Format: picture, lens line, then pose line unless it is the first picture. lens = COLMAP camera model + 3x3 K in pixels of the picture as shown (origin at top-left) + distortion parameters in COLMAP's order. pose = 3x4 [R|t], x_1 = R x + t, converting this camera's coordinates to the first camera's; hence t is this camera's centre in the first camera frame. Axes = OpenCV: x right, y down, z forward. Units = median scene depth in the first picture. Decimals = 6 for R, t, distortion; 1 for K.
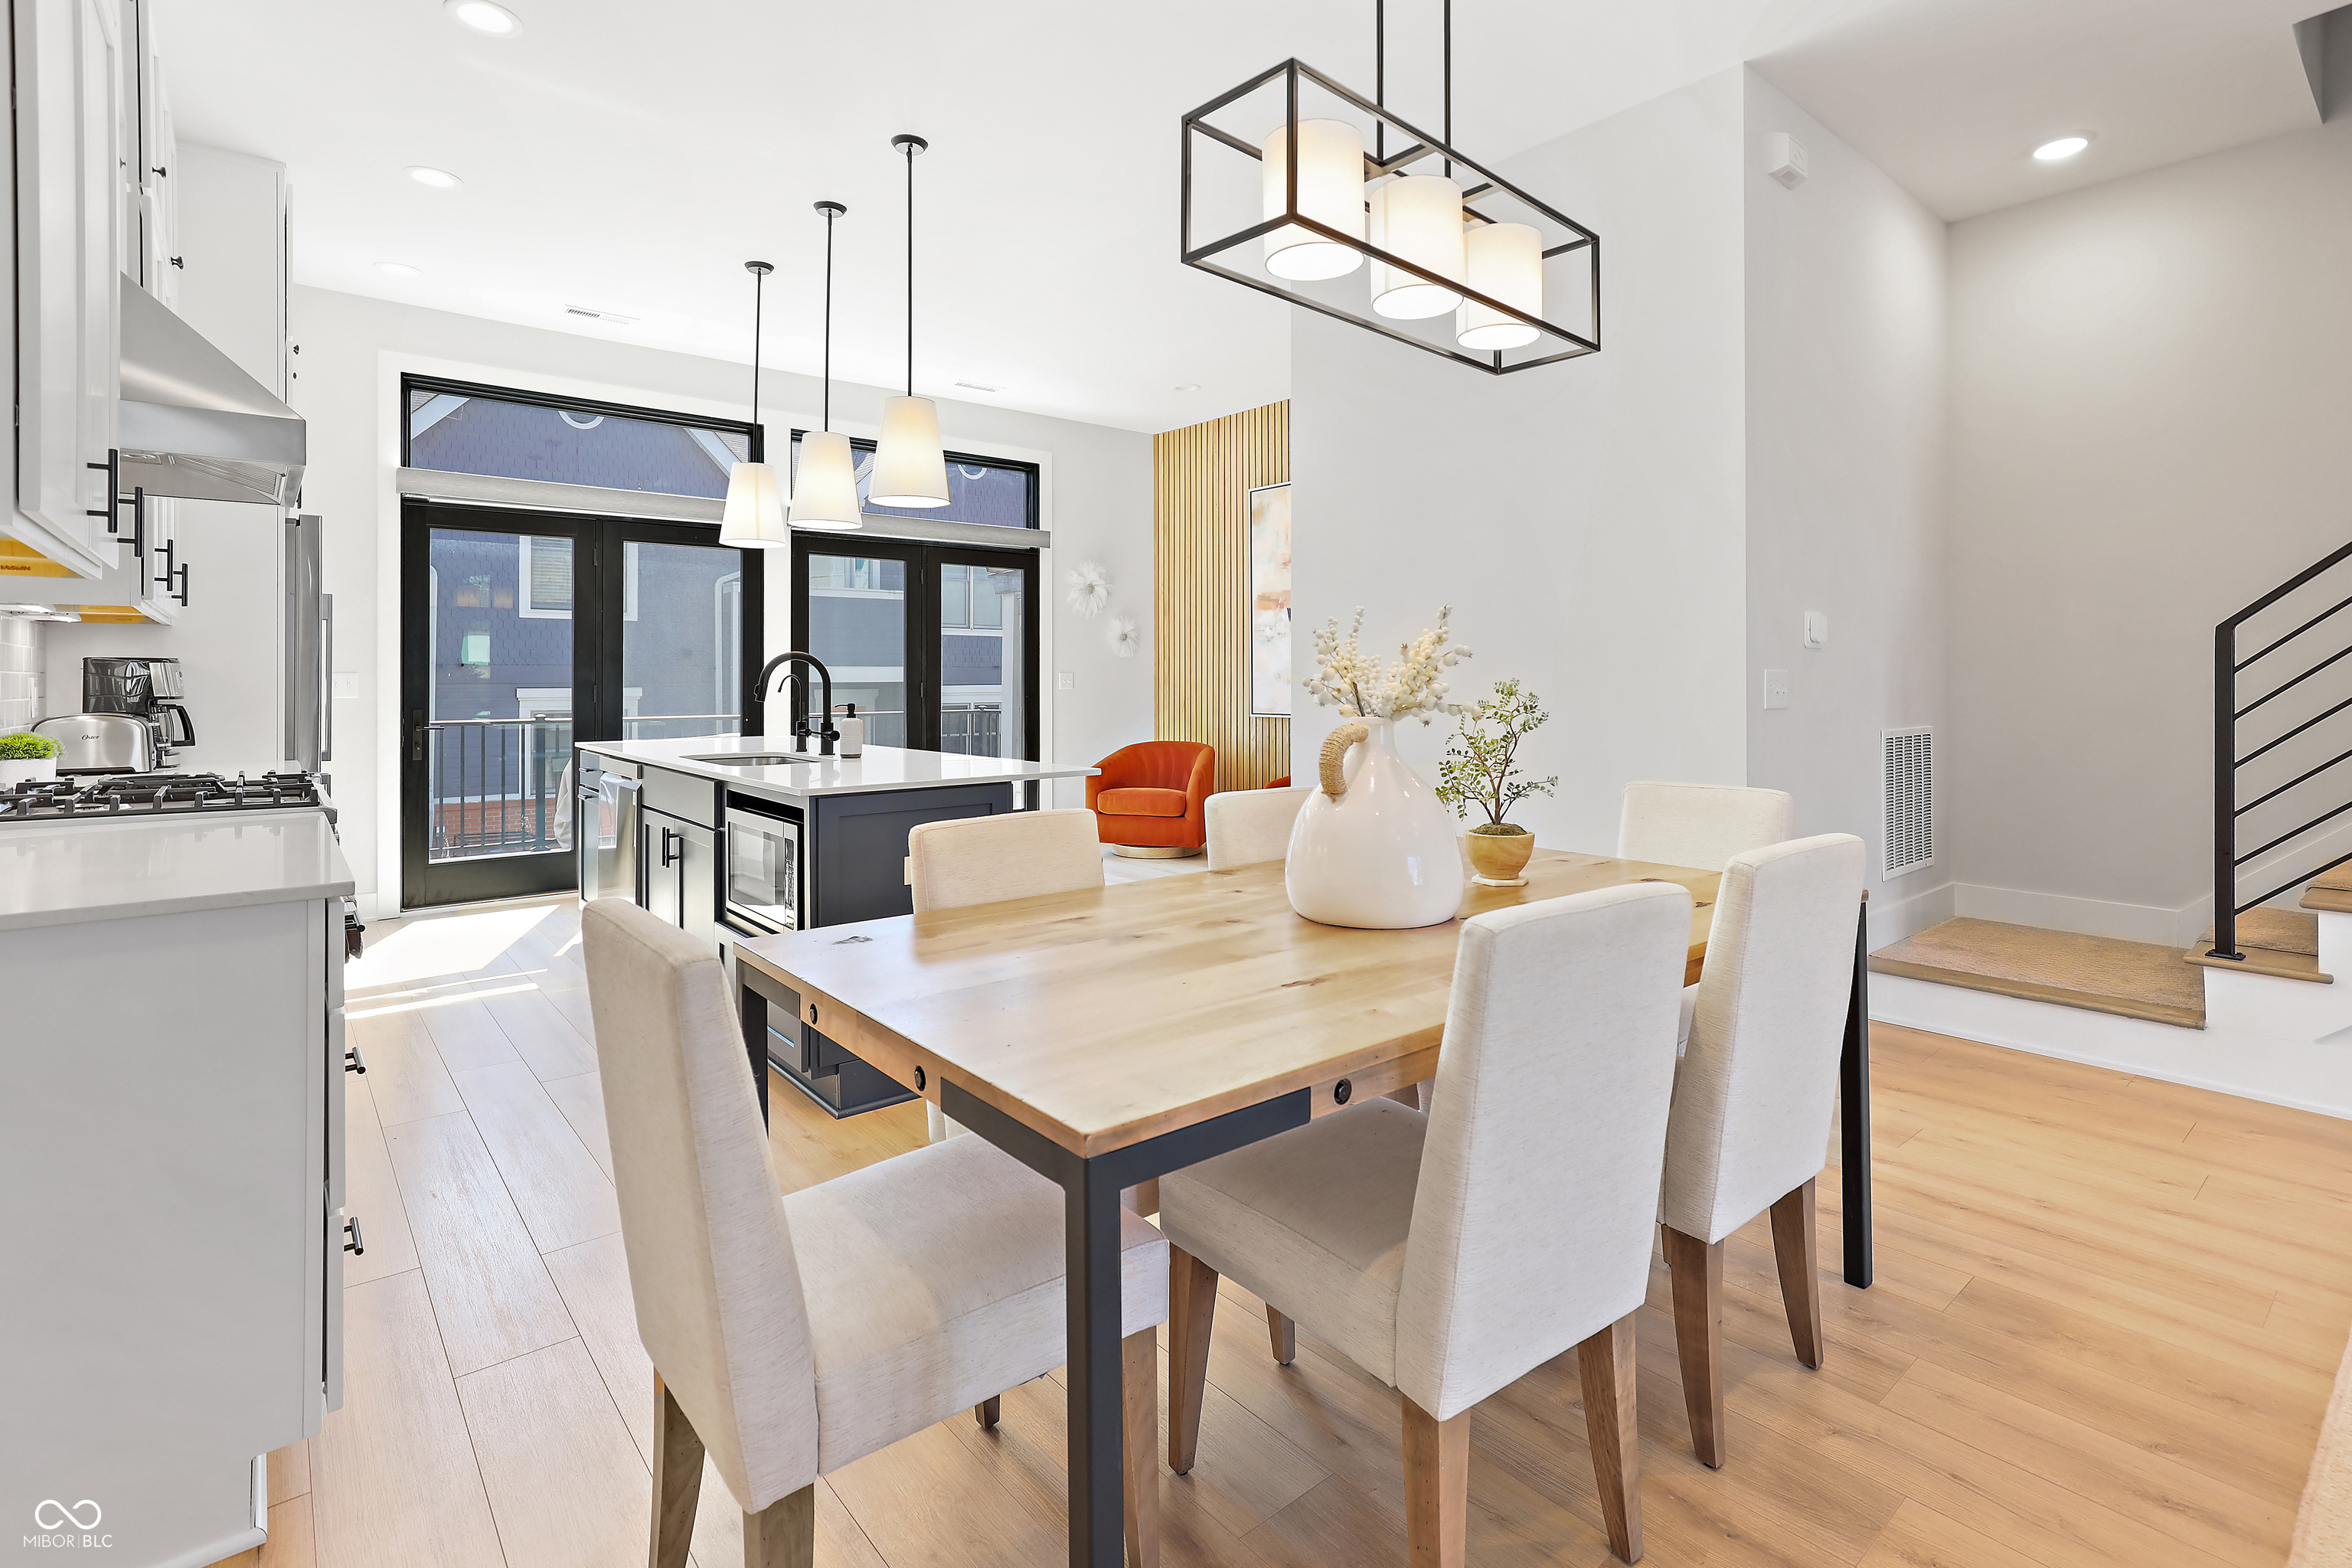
lens RADIAL K [[1111.3, 0, 1190.0], [0, 1111.3, 665.1], [0, 0, 1]] dist [-0.012275, 0.007869]
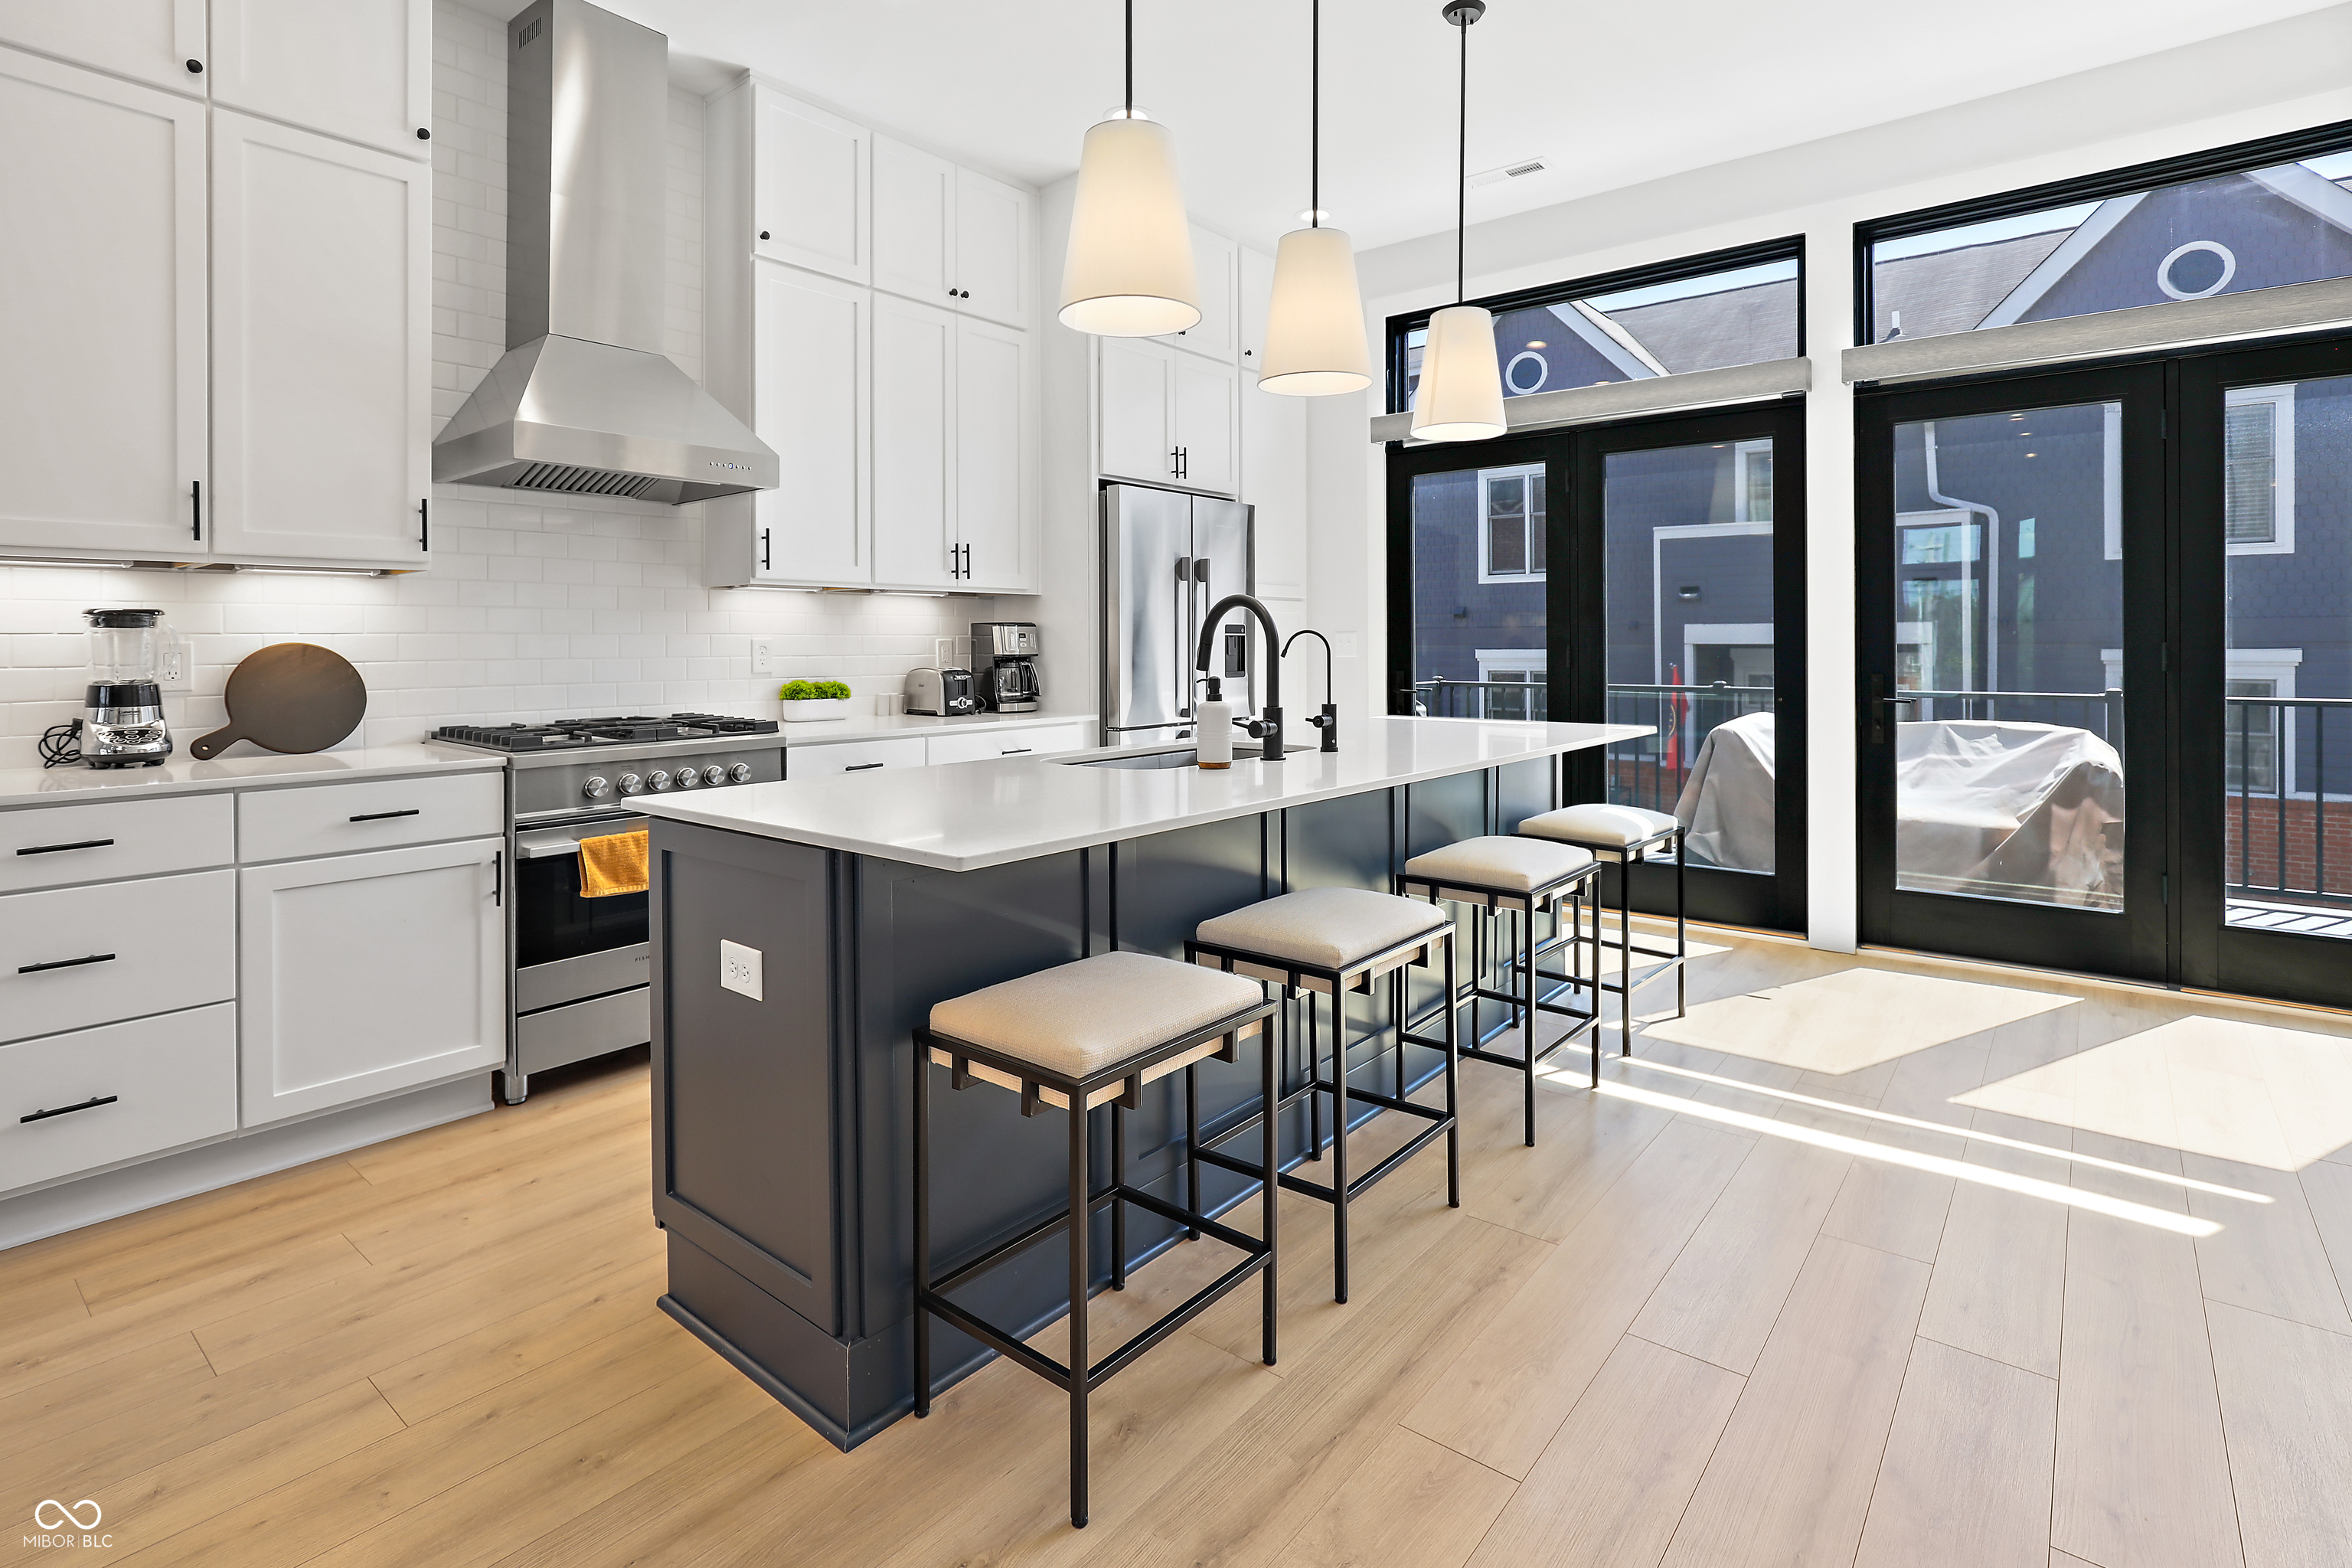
lens RADIAL K [[1190.8, 0, 1162.1], [0, 1190.8, 644.0], [0, 0, 1]] dist [0.022780, 0.000346]
pose [[0.195310, 0.005109, -0.980728, 0.318645], [0.014833, 0.999857, 0.008163, 0.007960], [0.980629, -0.016142, 0.195206, 0.765500]]
